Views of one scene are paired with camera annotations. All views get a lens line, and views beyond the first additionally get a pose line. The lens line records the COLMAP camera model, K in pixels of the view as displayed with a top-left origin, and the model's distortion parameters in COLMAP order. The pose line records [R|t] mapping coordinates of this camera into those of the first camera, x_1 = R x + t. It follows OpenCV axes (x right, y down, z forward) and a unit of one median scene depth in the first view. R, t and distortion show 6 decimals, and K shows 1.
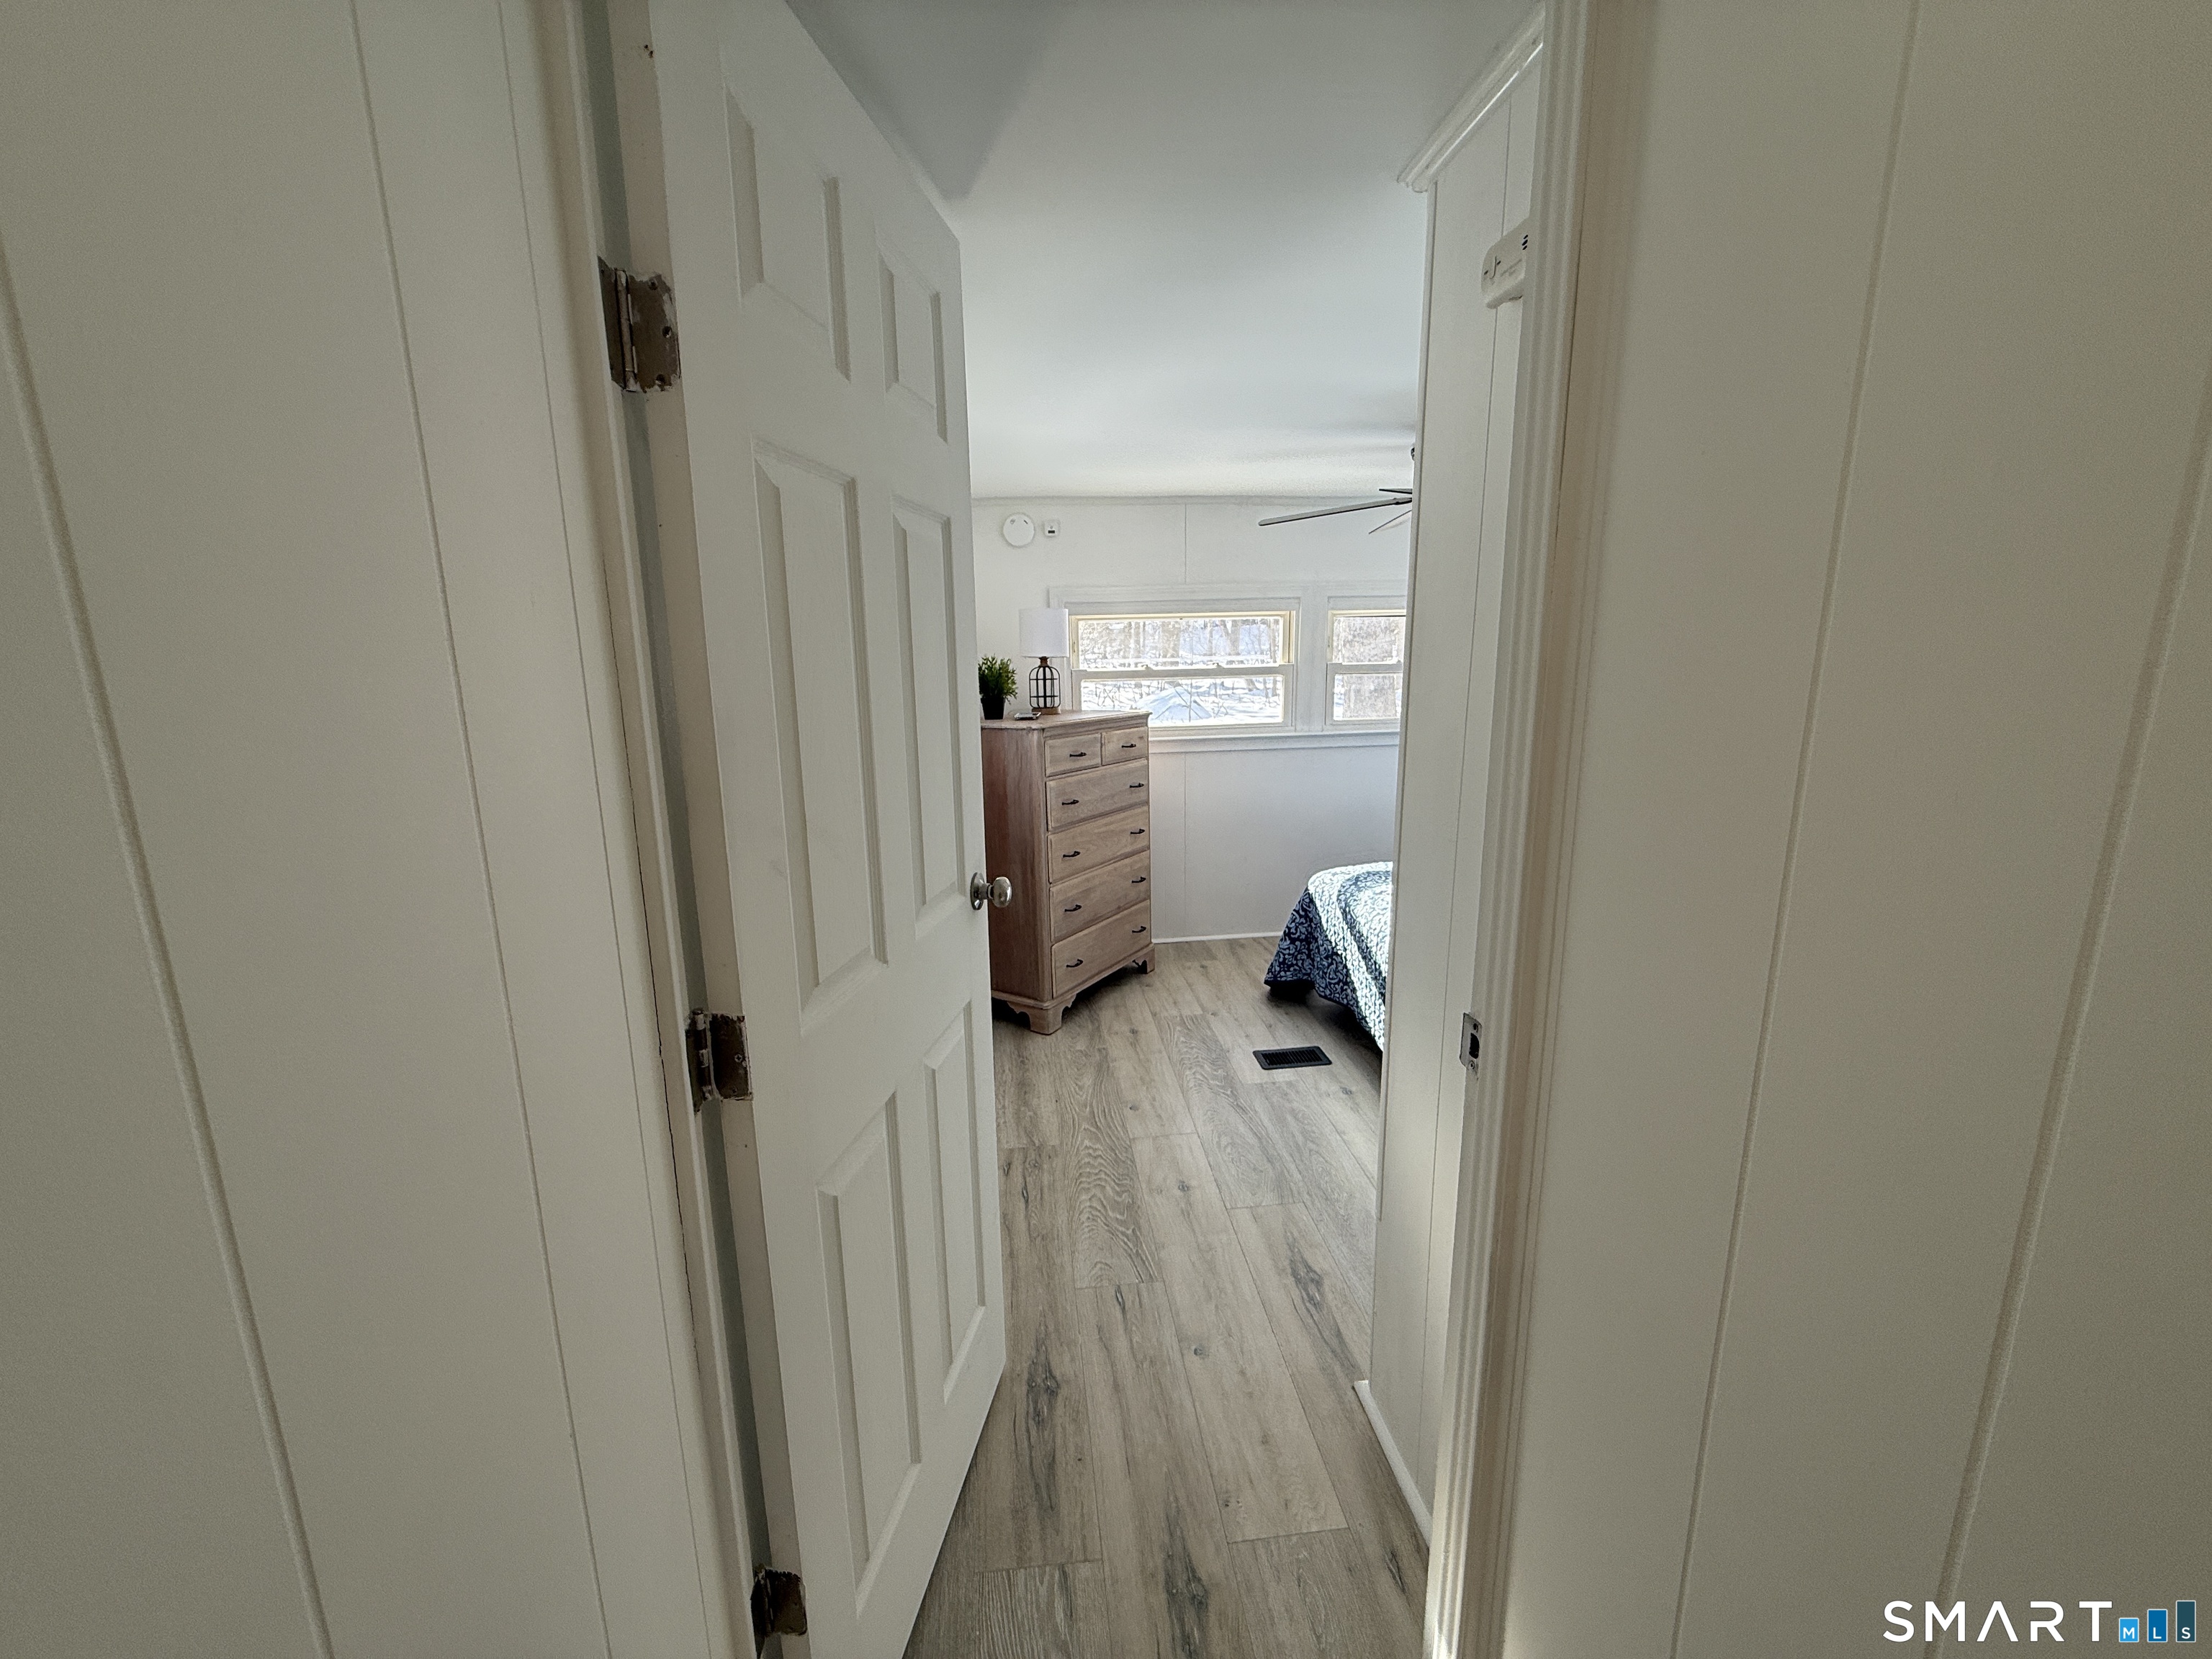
lens RADIAL K [[883.3, 0, 1100.3], [0, 883.3, 831.7], [0, 0, 1]] dist [0.001217, 0.000025]
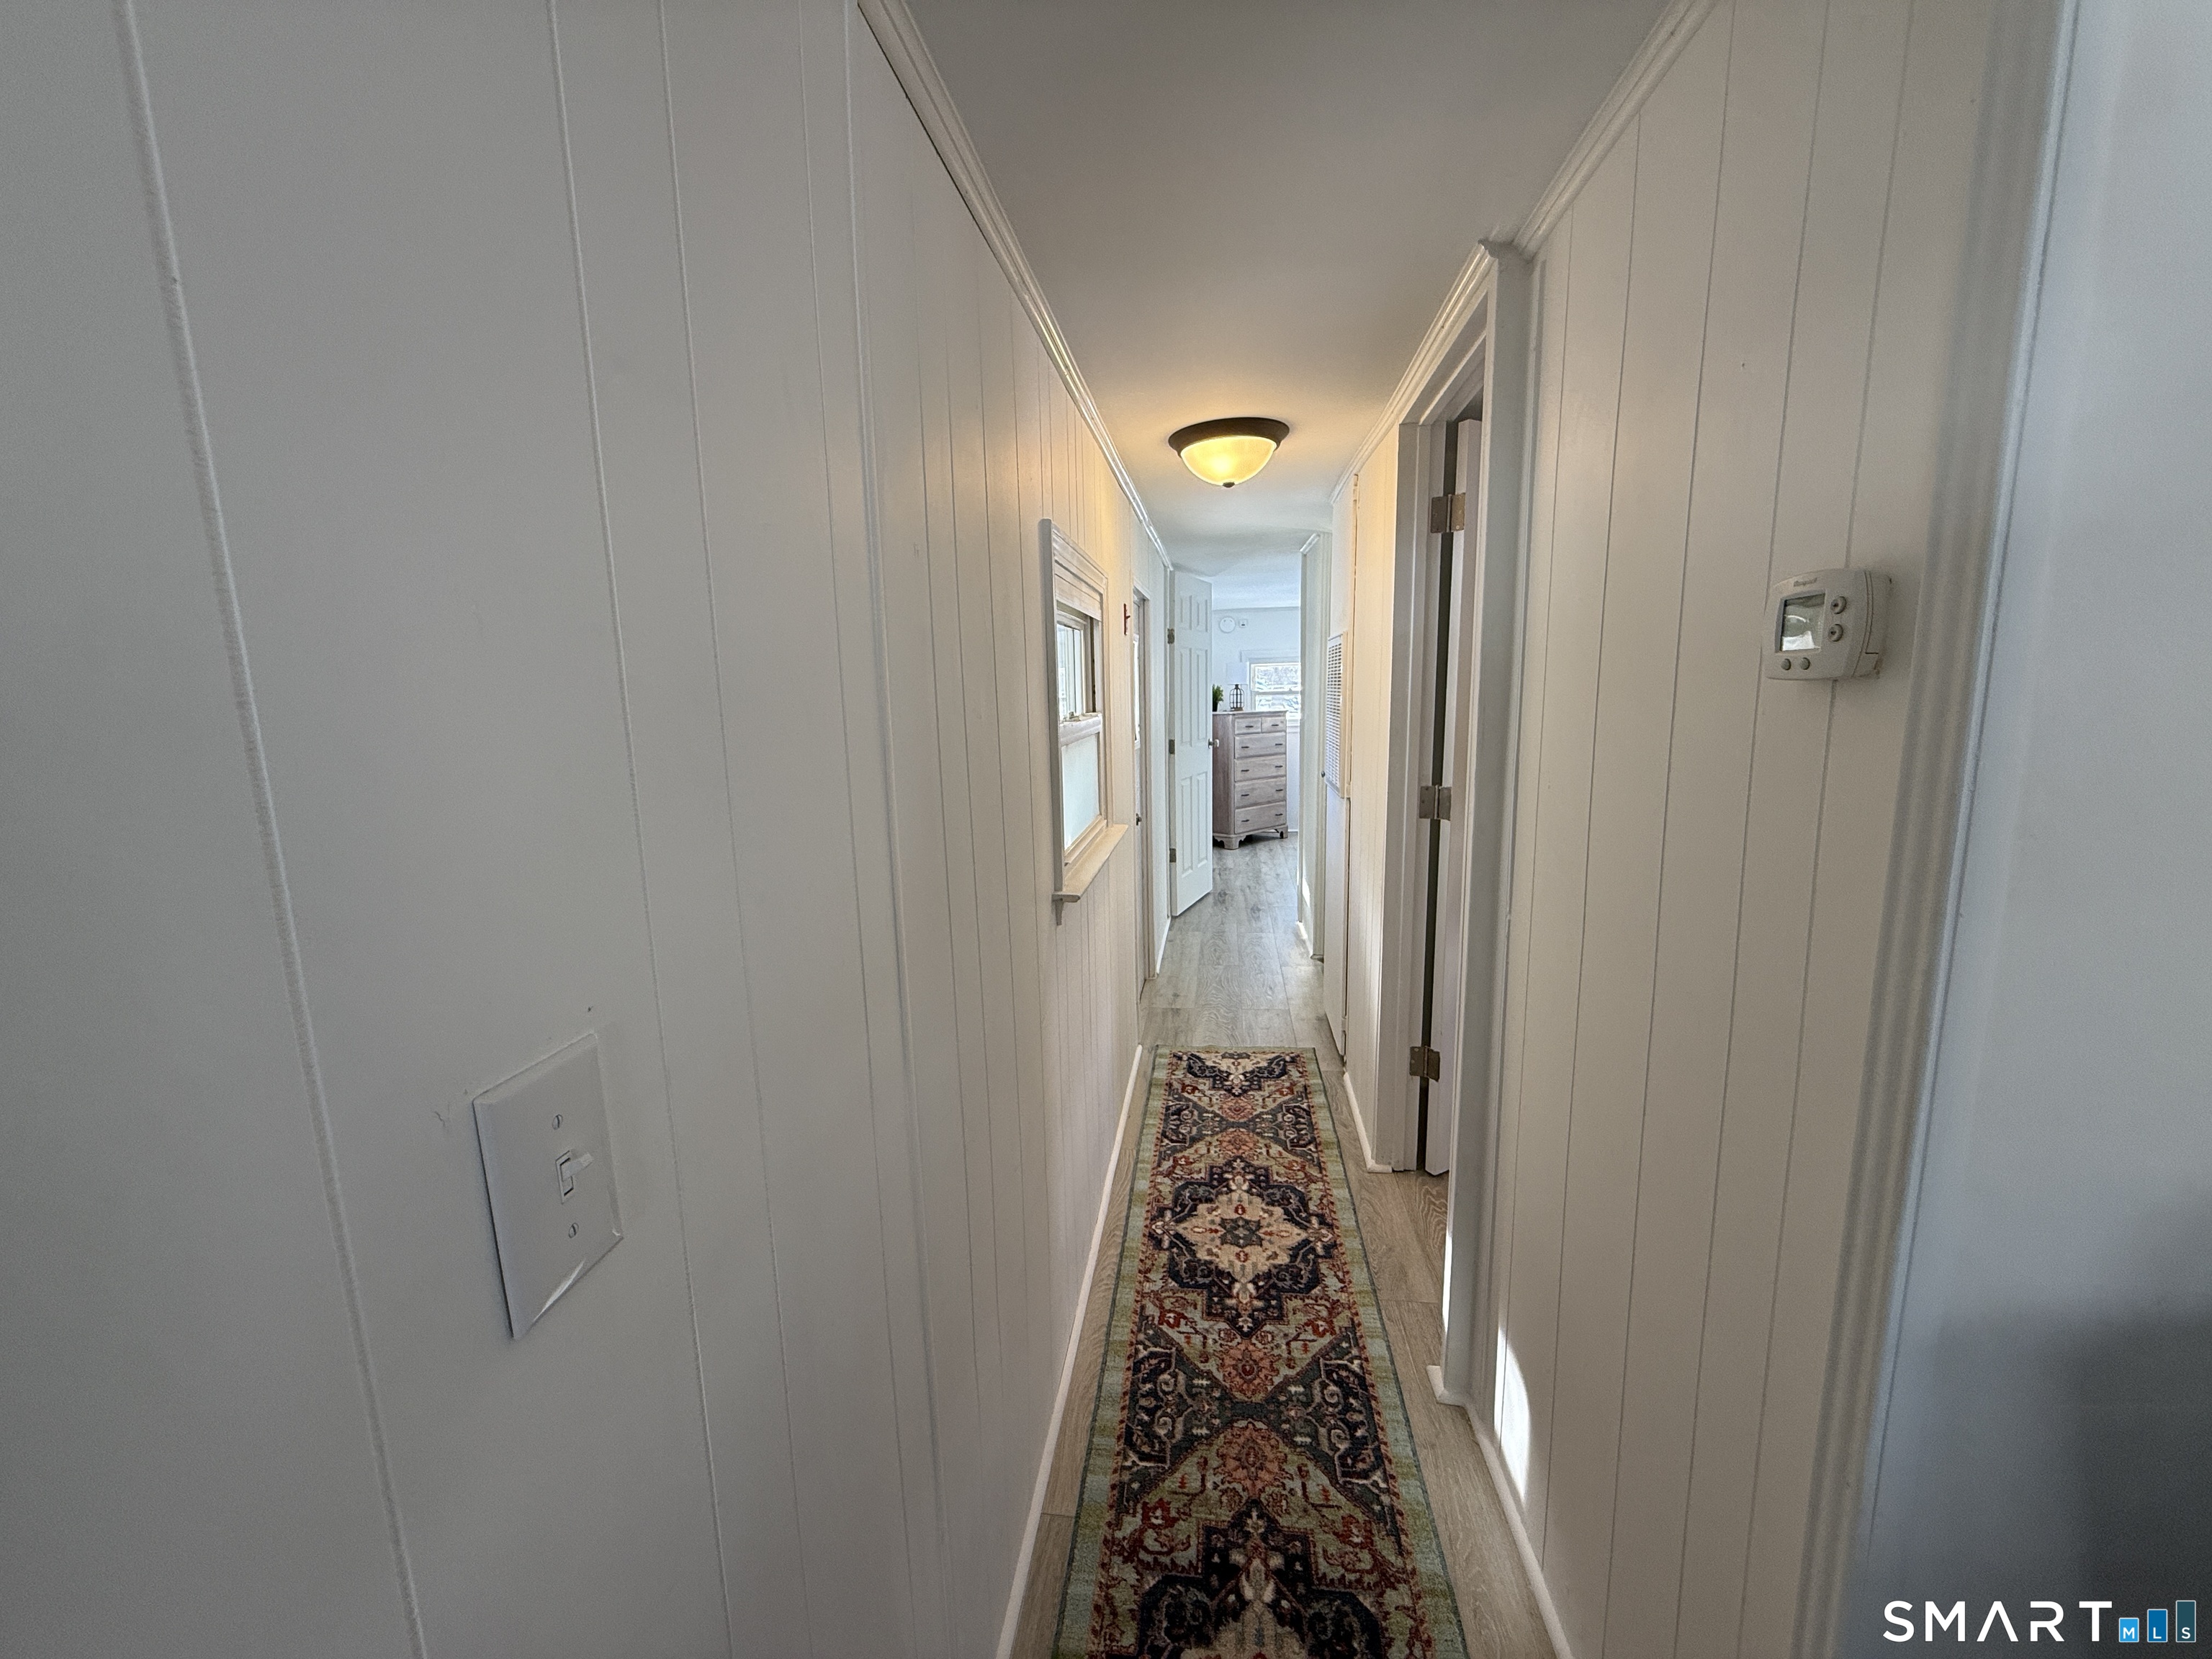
lens RADIAL K [[883.3, 0, 1100.3], [0, 883.3, 831.7], [0, 0, 1]] dist [0.001217, 0.000025]
pose [[0.972333, 0.030140, -0.231646, 0.132824], [-0.038370, 0.998779, -0.031103, 0.262506], [0.230425, 0.039130, 0.972303, -1.258515]]
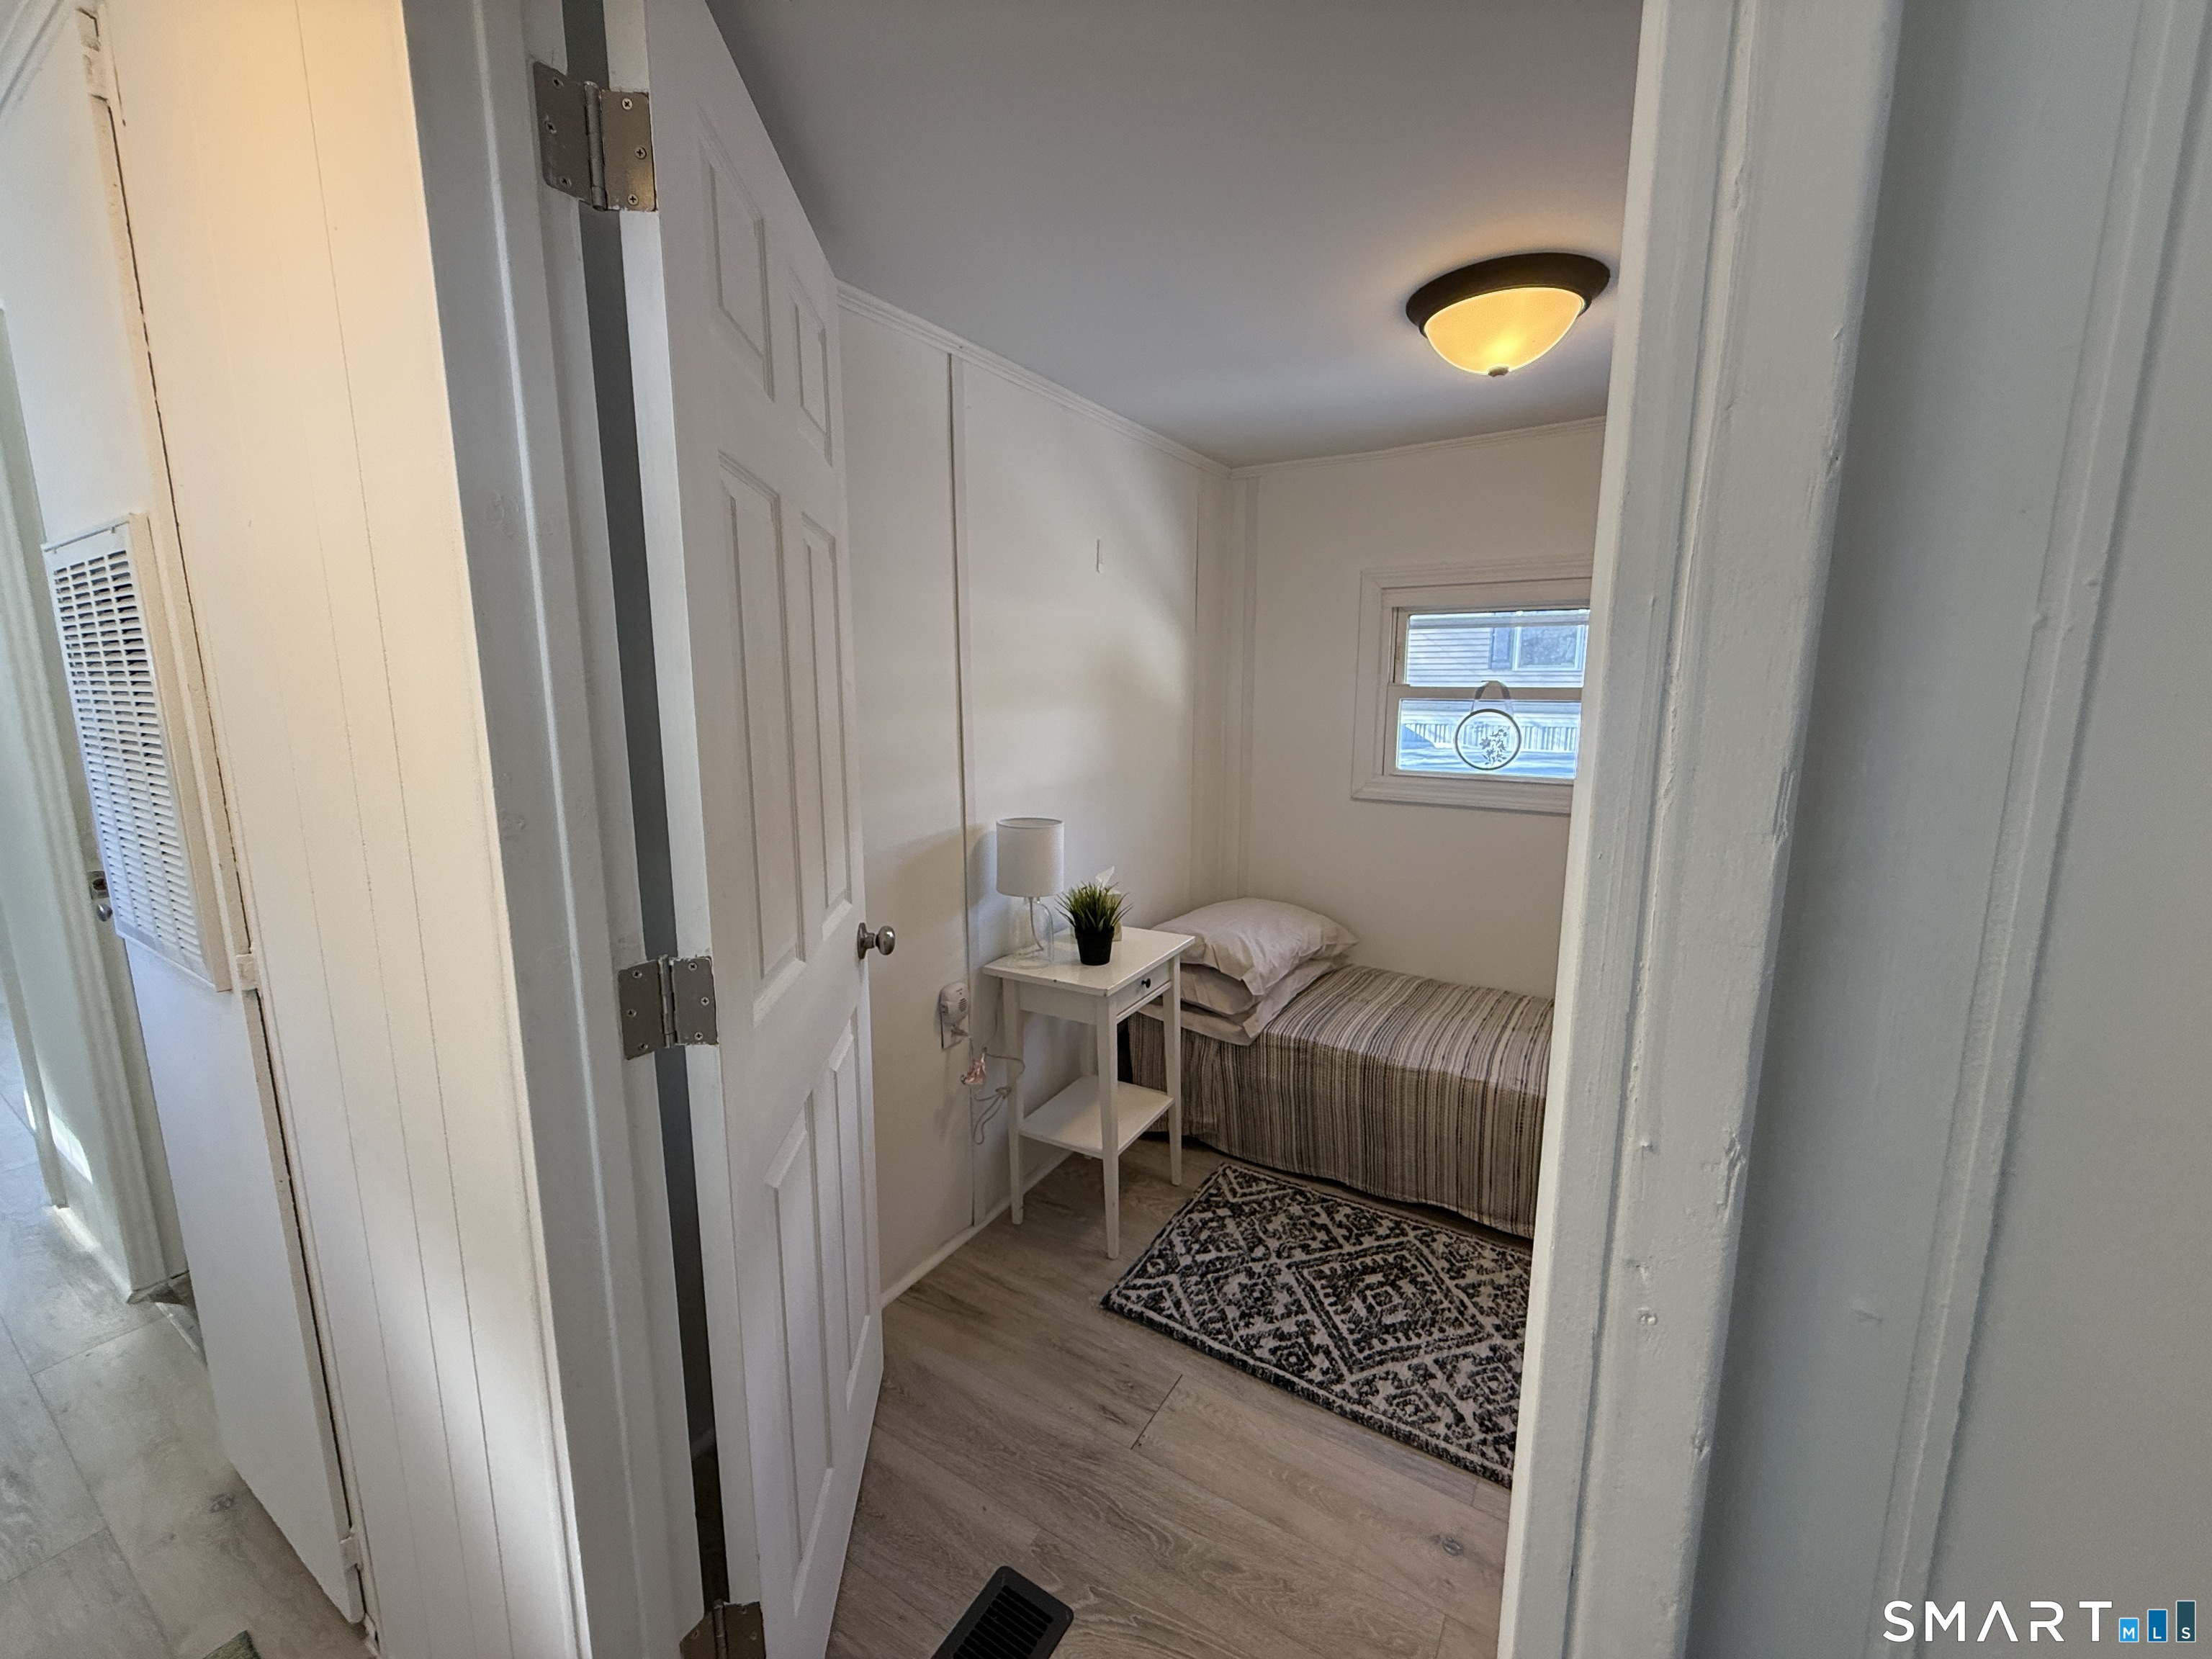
lens RADIAL K [[883.3, 0, 1100.3], [0, 883.3, 831.7], [0, 0, 1]] dist [0.001217, 0.000025]
pose [[0.614399, -0.119123, 0.779951, 0.114463], [0.148087, 0.988379, 0.034302, 0.168196], [-0.774974, 0.094425, 0.624899, -0.770489]]
